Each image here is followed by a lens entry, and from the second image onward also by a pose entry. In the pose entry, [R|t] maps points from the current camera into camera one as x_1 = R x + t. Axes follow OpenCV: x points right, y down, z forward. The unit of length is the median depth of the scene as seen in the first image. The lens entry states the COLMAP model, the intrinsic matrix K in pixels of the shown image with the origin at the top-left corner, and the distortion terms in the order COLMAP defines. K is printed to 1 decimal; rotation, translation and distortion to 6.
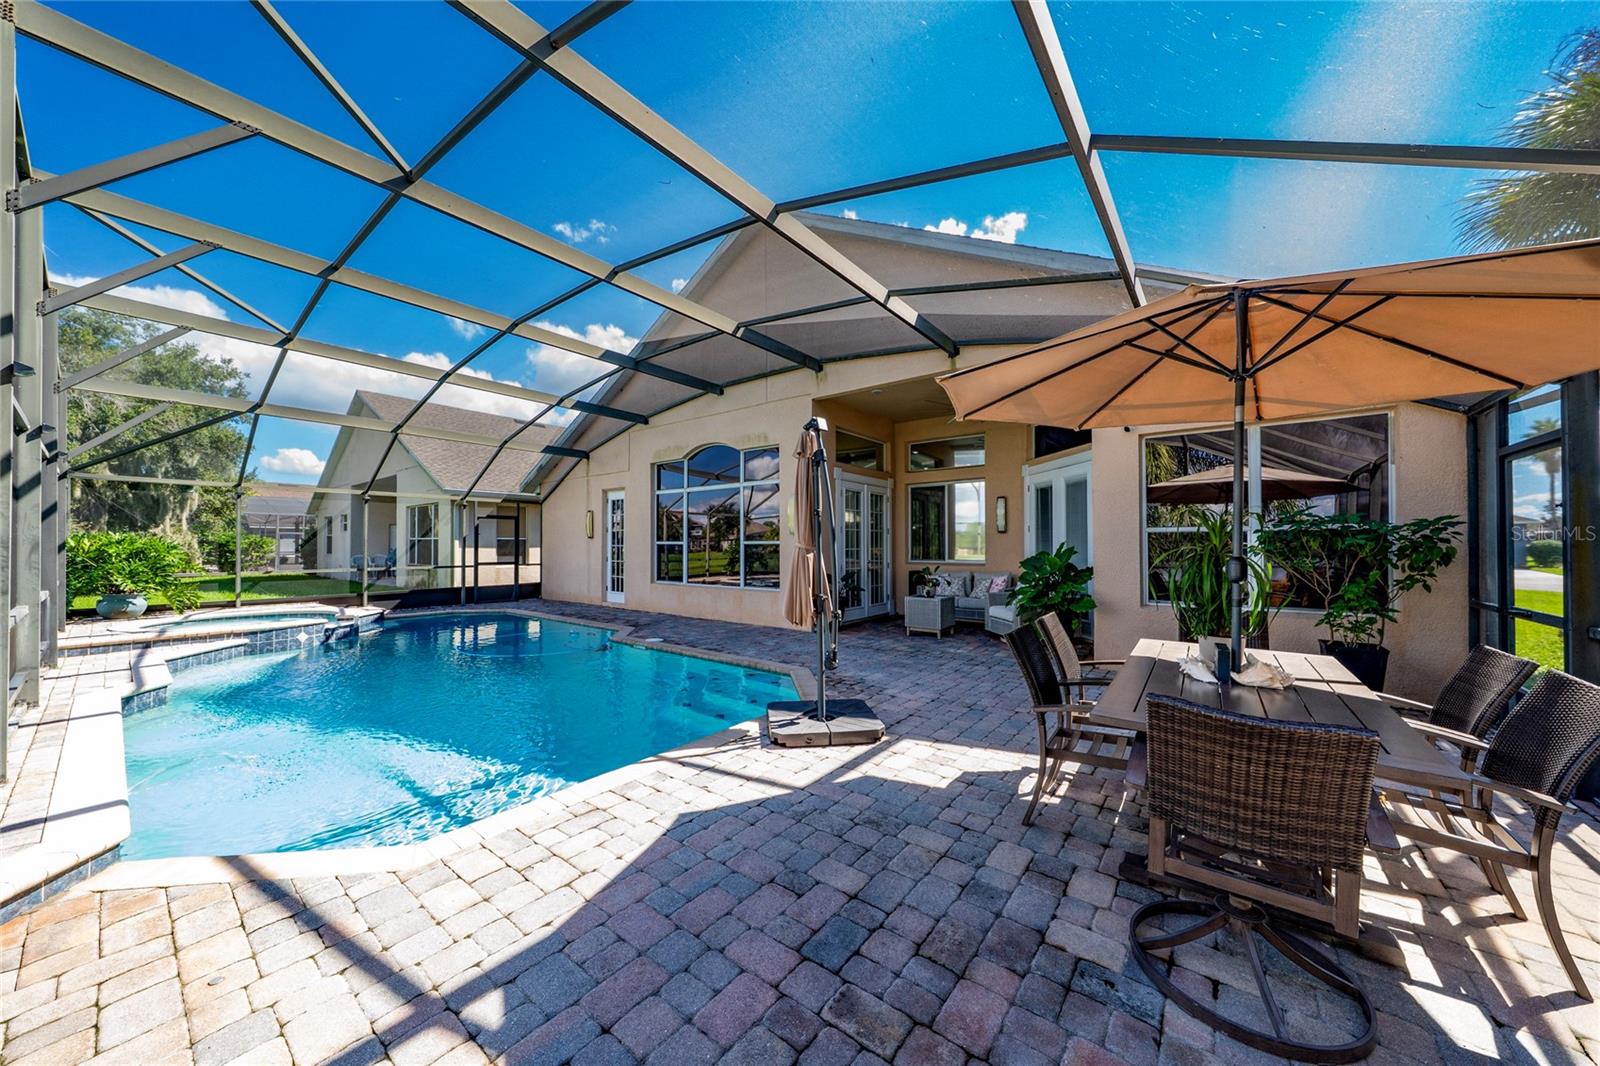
lens RADIAL K [[560.9, 0, 800.5], [0, 560.9, 537.2], [0, 0, 1]] dist [-0.002132, -0.000270]
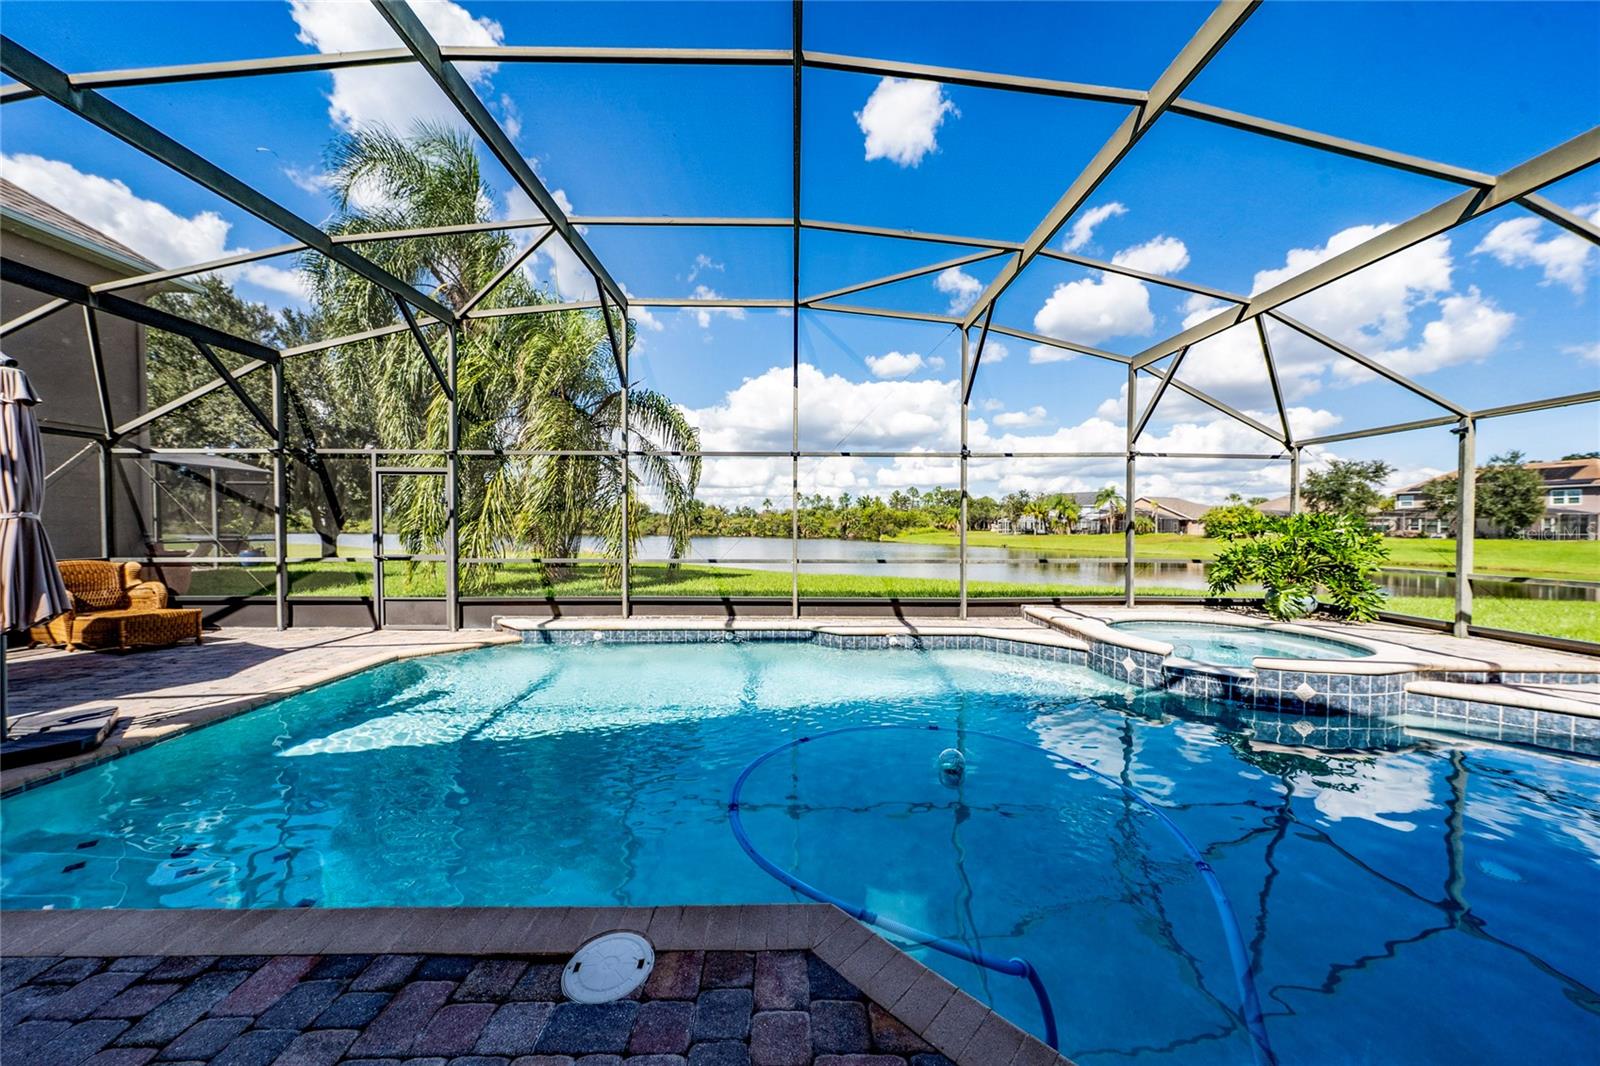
lens RADIAL K [[532.6, 0, 797.8], [0, 532.6, 536.6], [0, 0, 1]] dist [-0.003078, 0.000418]
pose [[-0.788201, 0.011685, -0.615307, -0.140865], [0.007103, 0.999926, 0.009891, 0.013877], [0.615377, 0.003425, -0.788226, 0.850196]]
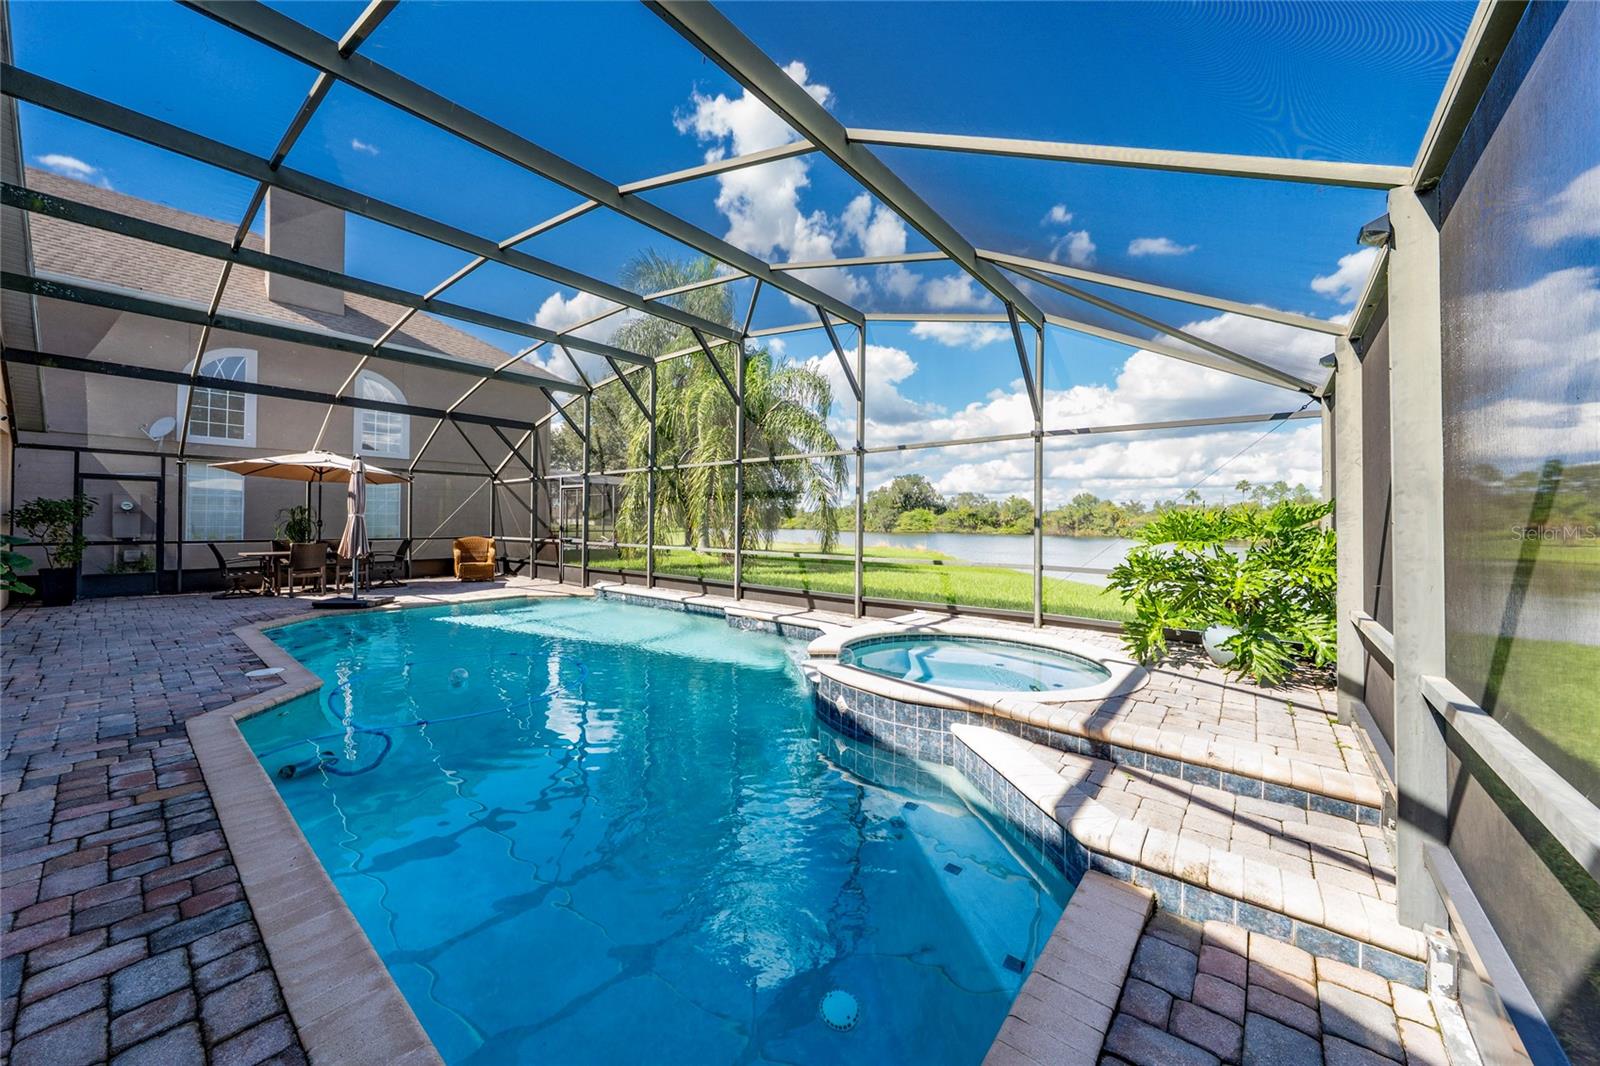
lens RADIAL K [[560.9, 0, 792.1], [0, 560.9, 520.7], [0, 0, 1]] dist [-0.002132, -0.000270]
pose [[-0.999154, -0.007531, 0.040423, -0.601219], [-0.008203, 0.999830, -0.016497, 0.017727], [-0.040292, -0.016815, -0.999046, 1.117870]]
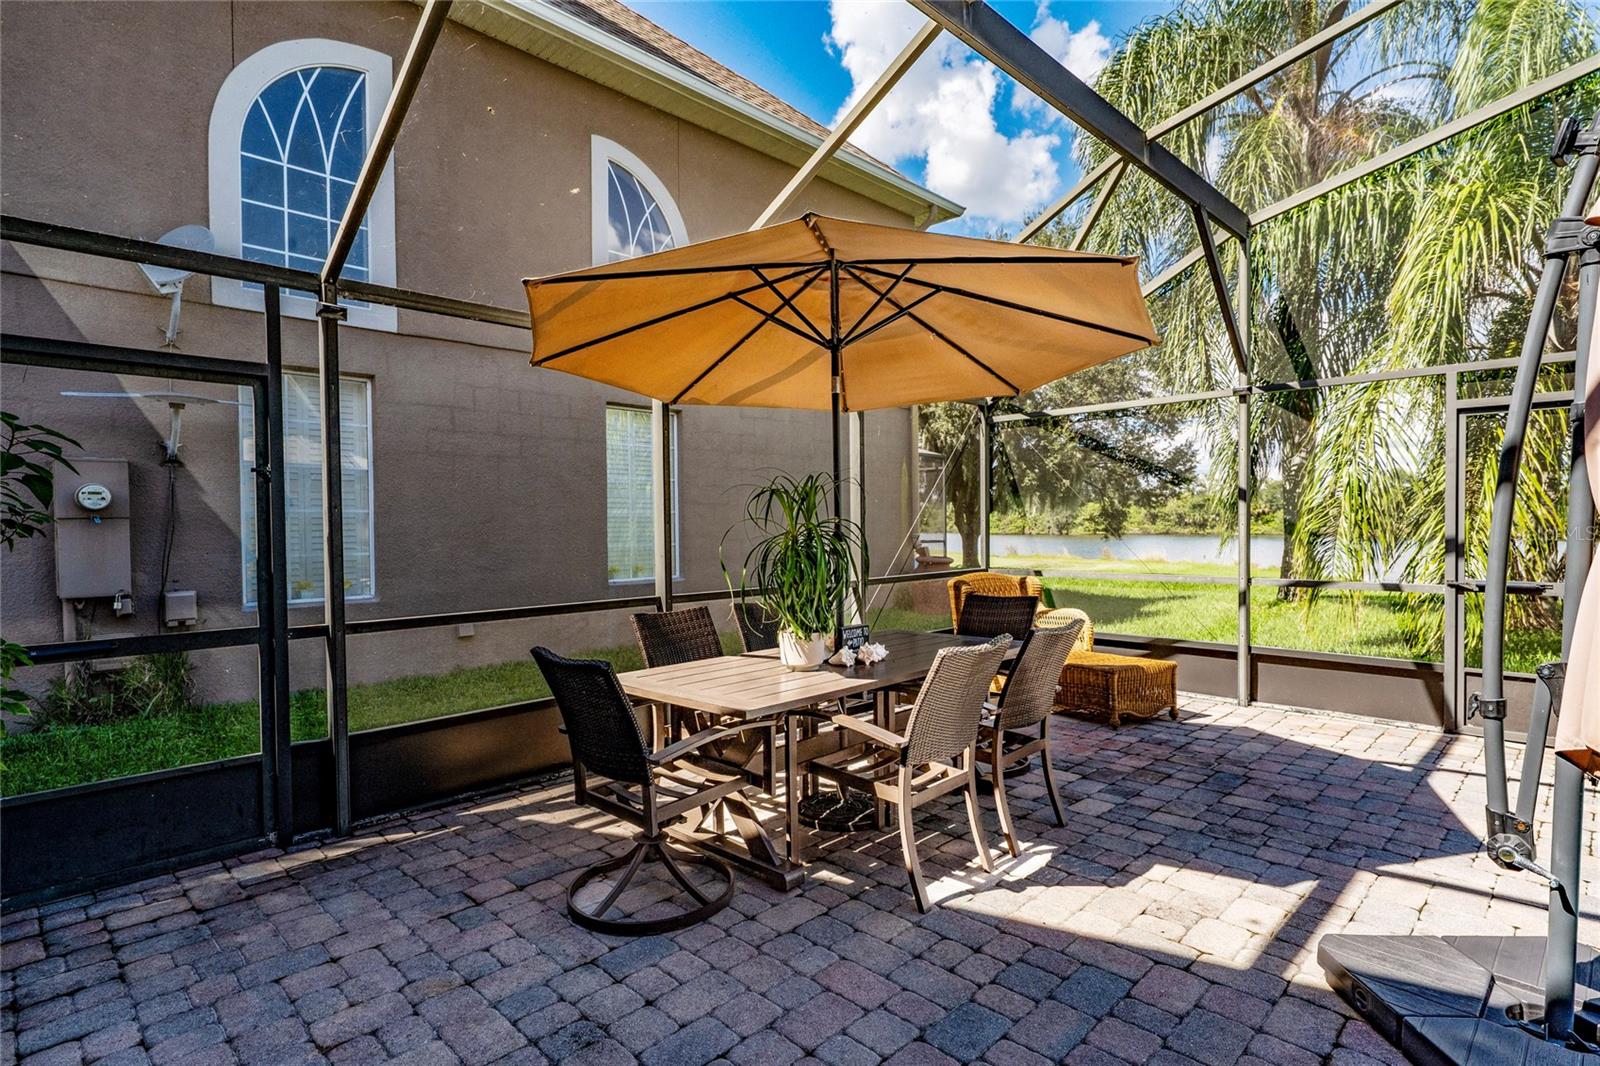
lens RADIAL K [[821.0, 0, 811.0], [0, 821.0, 539.3], [0, 0, 1]] dist [0.000539, 0.001011]
pose [[-0.990898, 0.007294, 0.134418, 0.152237], [0.008229, 0.999946, 0.006400, 0.008482], [-0.134364, 0.007447, -0.990904, 0.582843]]
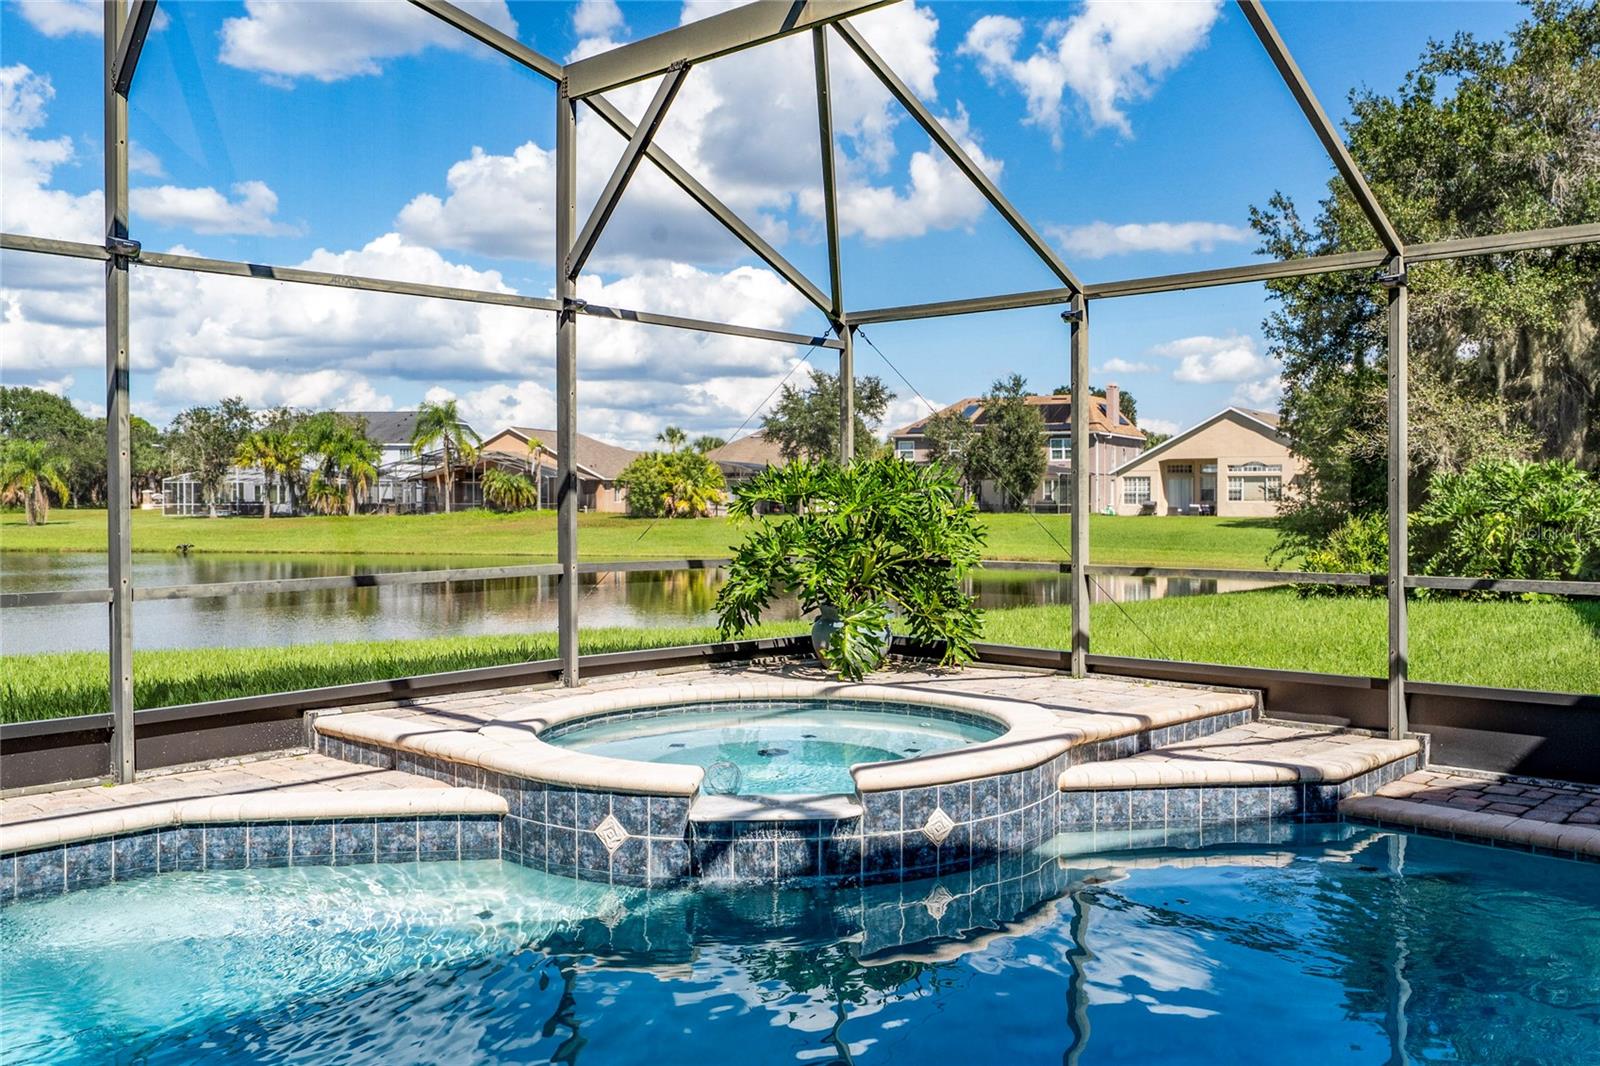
lens RADIAL K [[1373.0, 0, 891.0], [0, 1373.0, 504.5], [0, 0, 1]] dist [0.013669, -0.013290]
pose [[-0.059177, 0.007578, -0.998219, -0.189166], [0.015367, 0.999860, 0.006679, 0.018235], [0.998129, -0.014945, -0.059285, 0.792375]]
